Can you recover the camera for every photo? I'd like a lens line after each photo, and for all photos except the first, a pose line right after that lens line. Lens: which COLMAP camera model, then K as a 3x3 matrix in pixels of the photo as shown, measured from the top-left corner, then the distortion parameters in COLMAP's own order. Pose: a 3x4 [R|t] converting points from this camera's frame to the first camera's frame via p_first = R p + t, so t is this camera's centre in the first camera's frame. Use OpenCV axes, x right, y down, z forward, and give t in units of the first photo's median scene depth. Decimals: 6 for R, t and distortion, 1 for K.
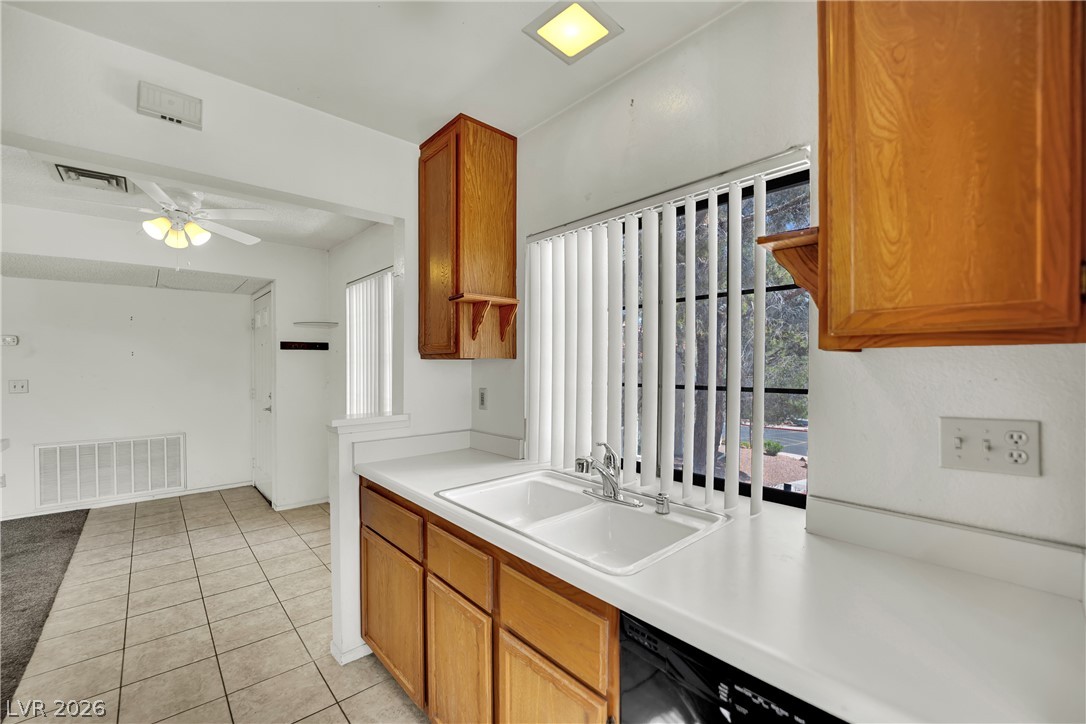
lens RADIAL K [[452.9, 0, 533.9], [0, 452.9, 368.8], [0, 0, 1]] dist [-0.009914, -0.000243]
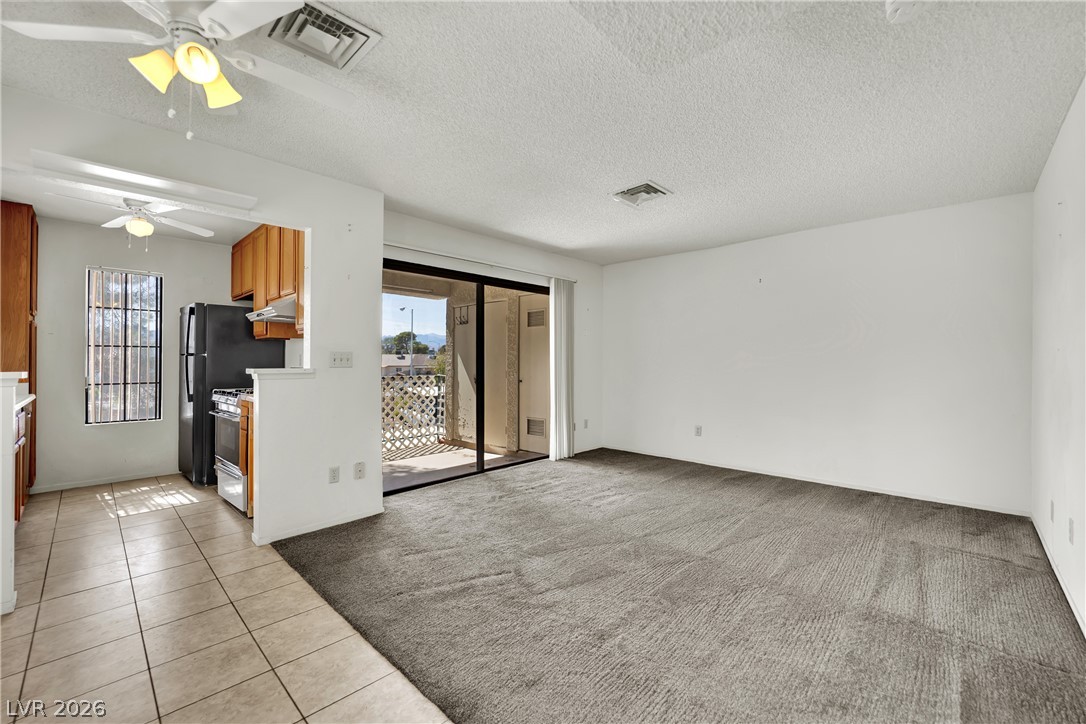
lens RADIAL K [[453.1, 0, 544.5], [0, 453.1, 355.3], [0, 0, 1]] dist [-0.001297, -0.000148]
pose [[-0.995254, 0.003177, -0.097259, -0.967500], [0.002961, 0.999993, 0.002358, 0.033160], [0.097266, 0.002059, -0.995256, 1.327141]]
